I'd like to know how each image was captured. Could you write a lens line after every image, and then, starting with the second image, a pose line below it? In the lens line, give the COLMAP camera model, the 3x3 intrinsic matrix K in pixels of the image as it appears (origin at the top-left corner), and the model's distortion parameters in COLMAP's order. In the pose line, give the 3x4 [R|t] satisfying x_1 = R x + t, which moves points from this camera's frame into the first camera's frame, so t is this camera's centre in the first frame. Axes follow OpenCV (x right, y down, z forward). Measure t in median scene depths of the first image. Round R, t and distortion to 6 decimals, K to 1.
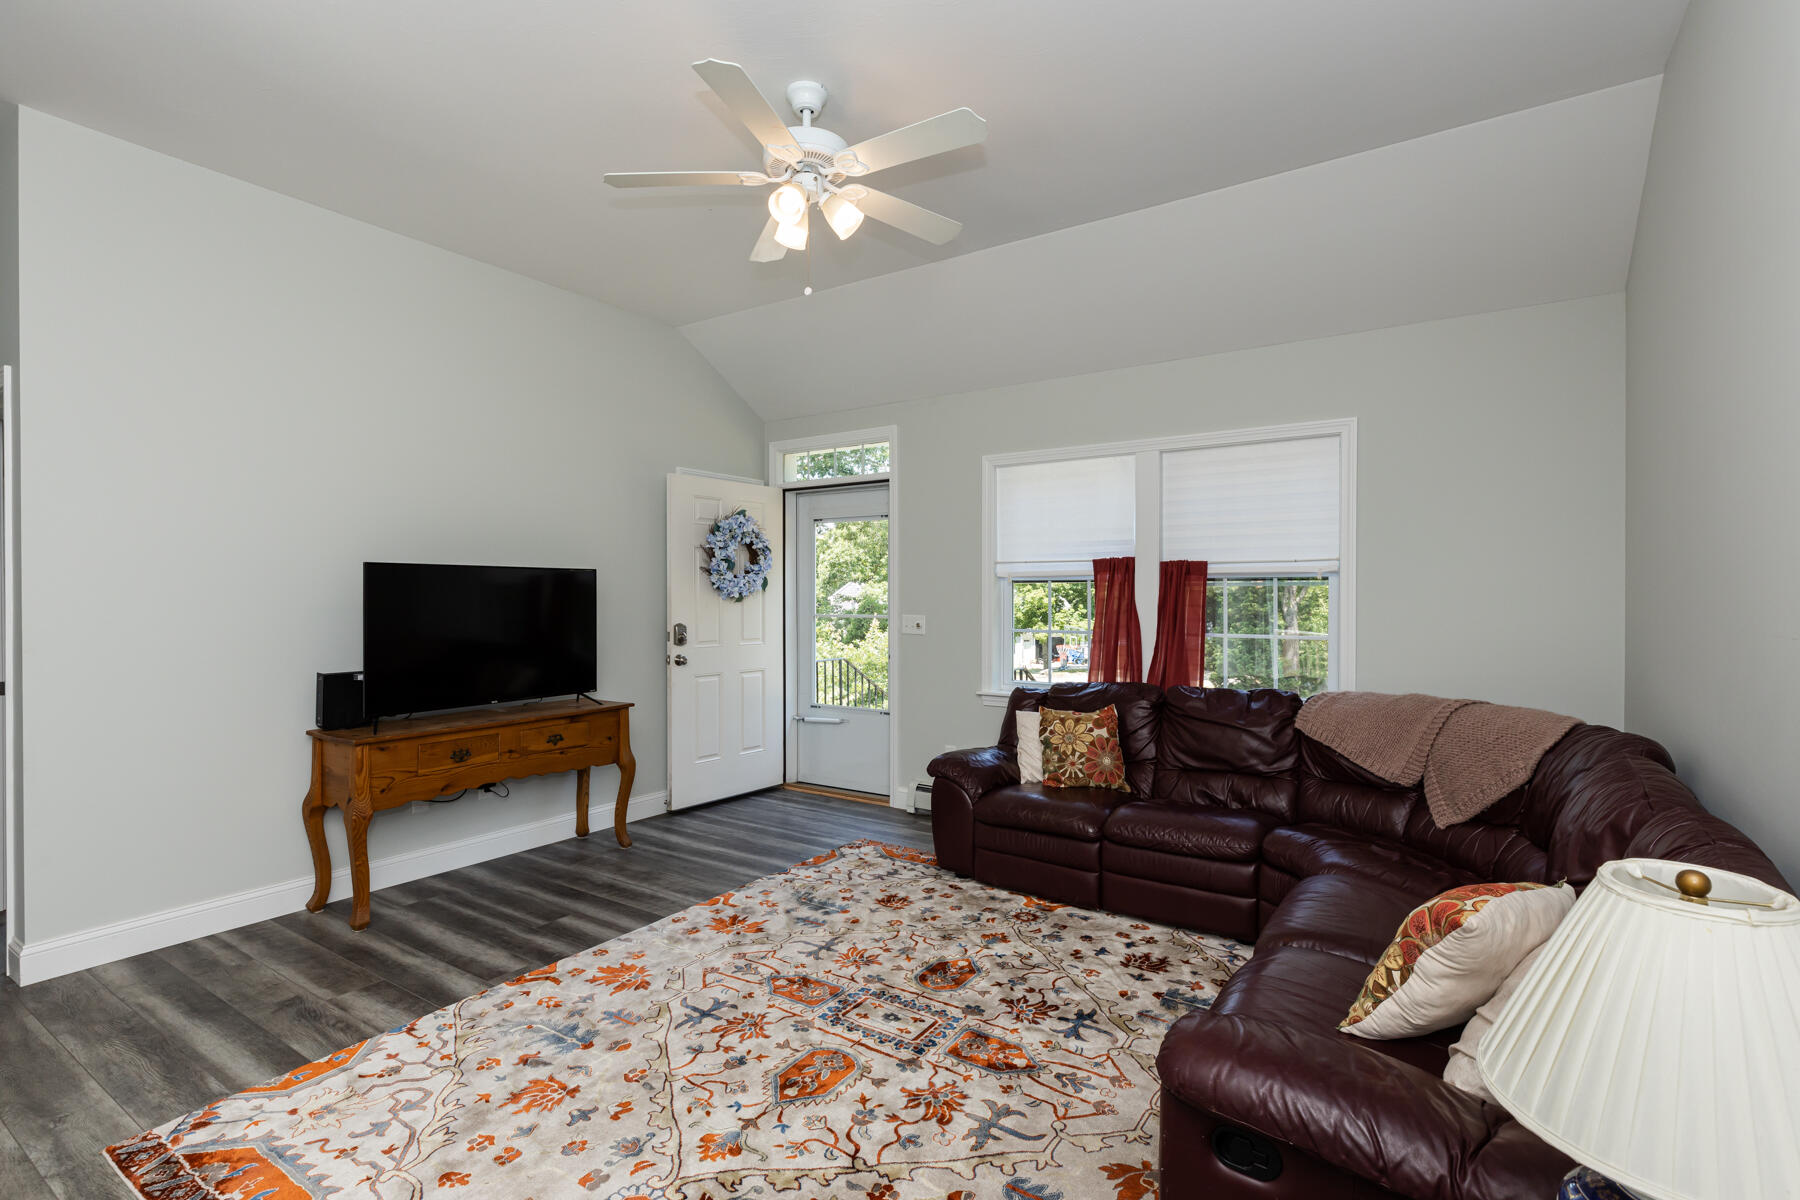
lens RADIAL K [[812.6, 0, 900.0], [0, 812.6, 600.0], [0, 0, 1]] dist [0.005192, 0.000026]
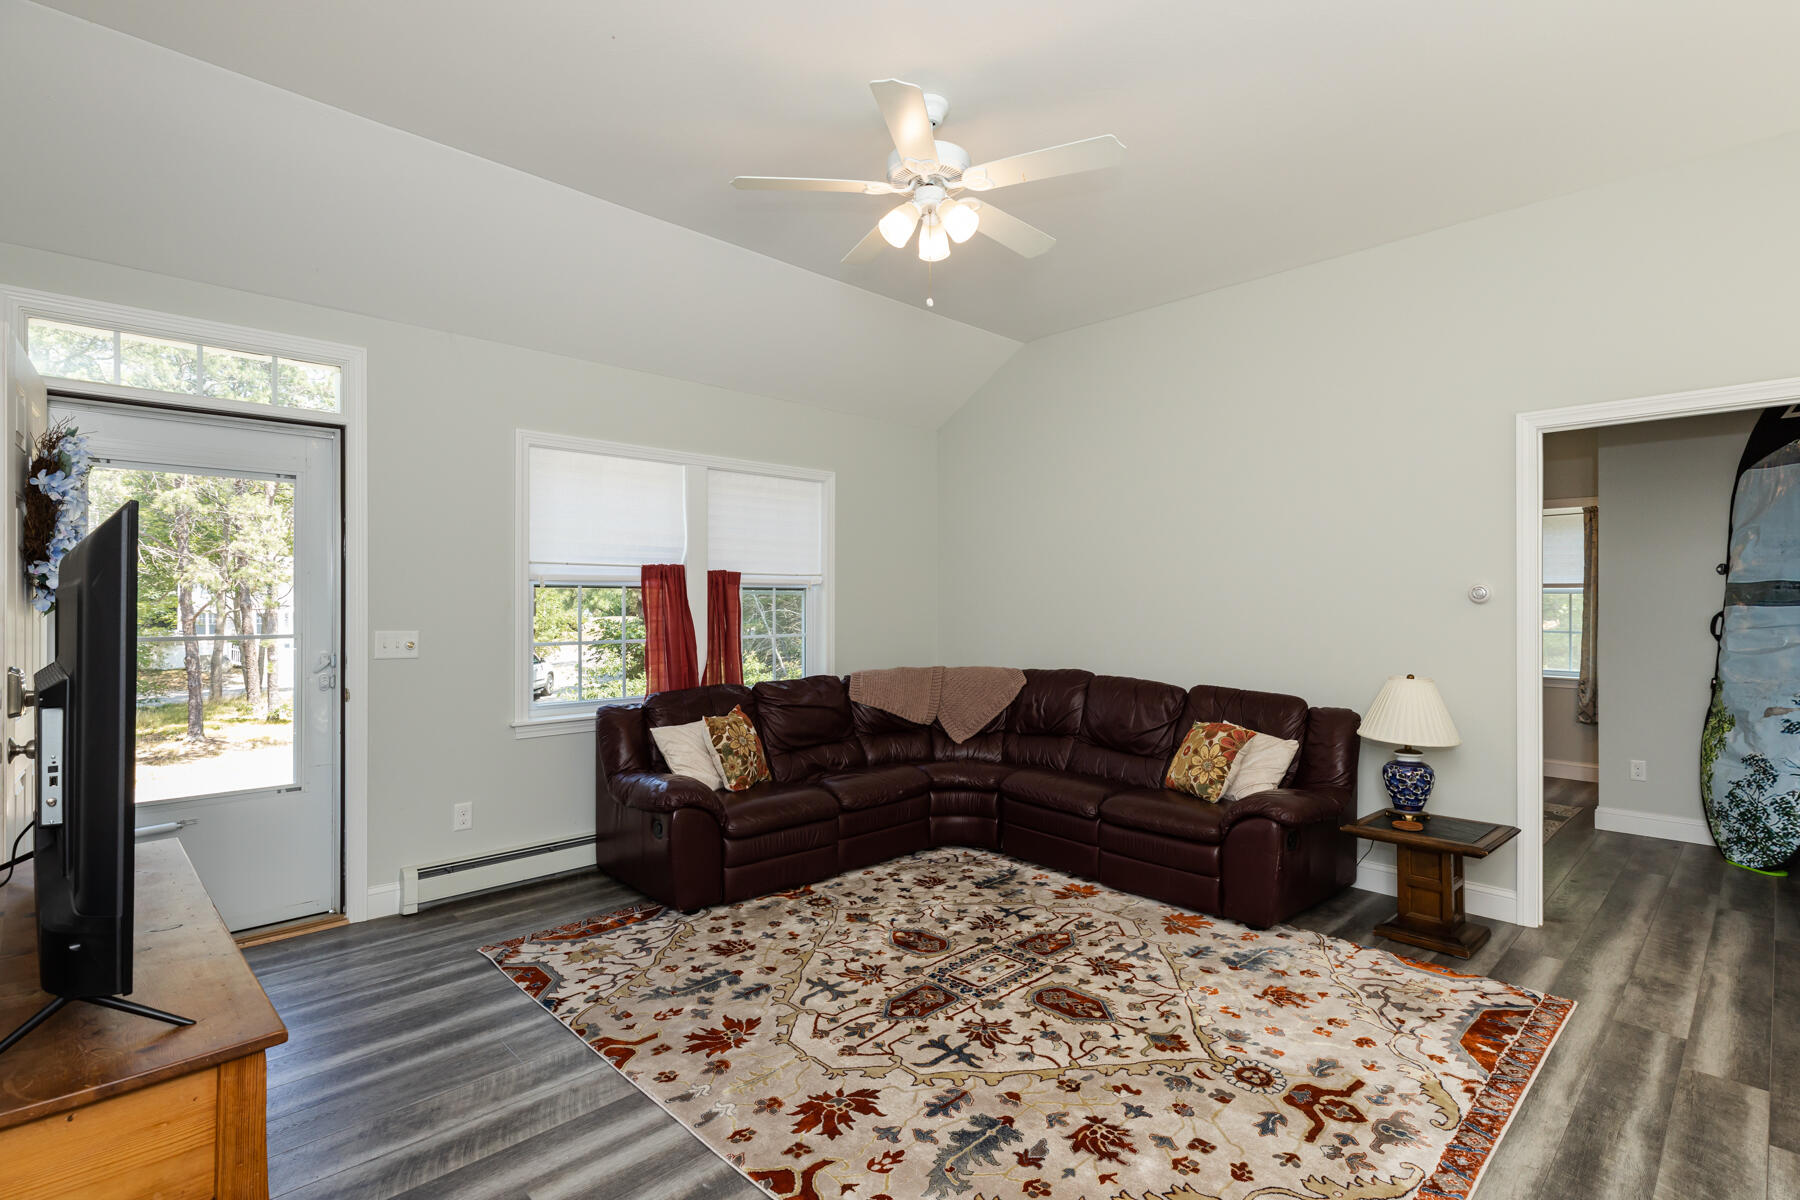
lens RADIAL K [[861.7, 0, 900.0], [0, 861.7, 600.0], [0, 0, 1]] dist [0.002622, -0.004838]
pose [[0.220691, 0.001263, 0.975343, -0.999591], [0.004201, 0.999989, -0.002246, -0.006903], [-0.975335, 0.004593, 0.220683, 0.689063]]
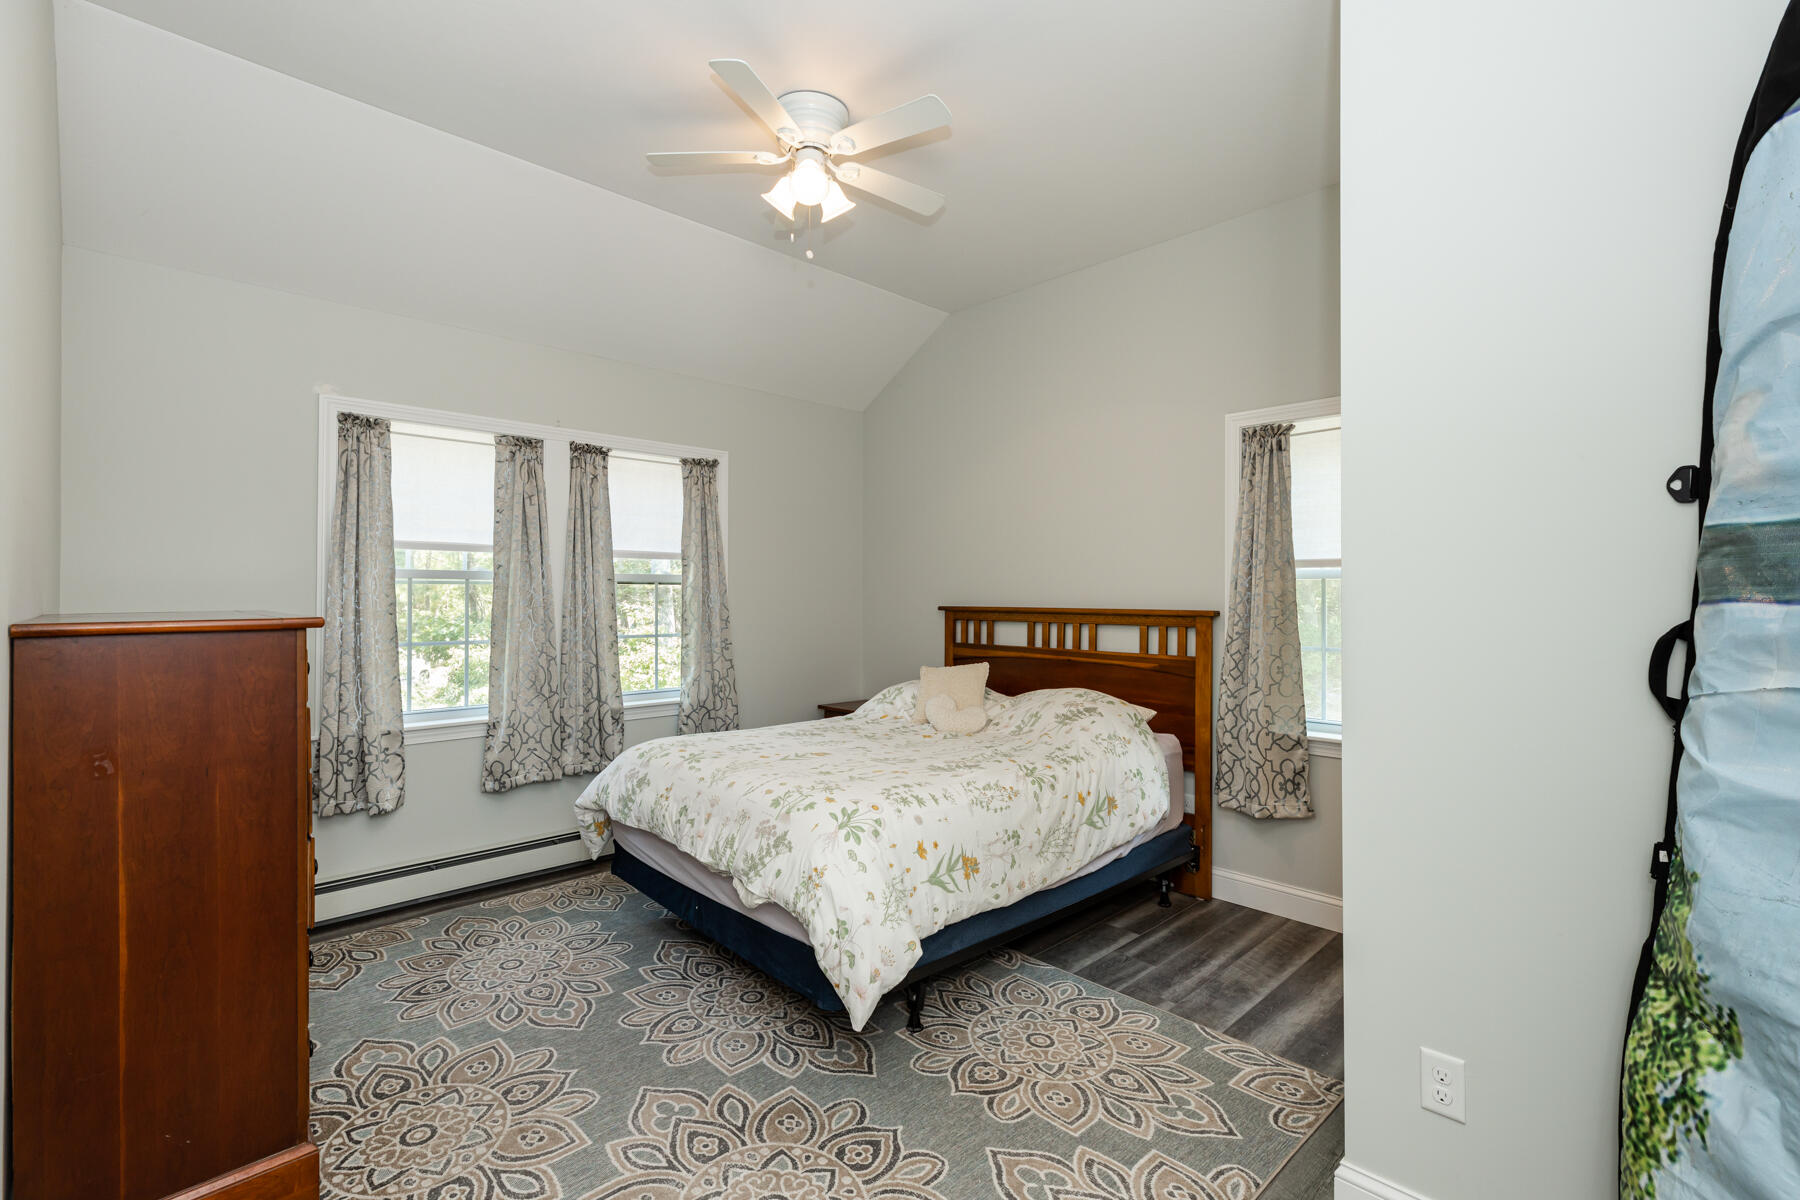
lens RADIAL K [[812.6, 0, 900.0], [0, 812.6, 600.0], [0, 0, 1]] dist [0.005192, 0.000026]
pose [[0.223709, -0.005437, 0.974641, -0.831400], [0.016154, 0.999868, 0.001869, -0.006572], [-0.974522, 0.015327, 0.223767, 0.588264]]
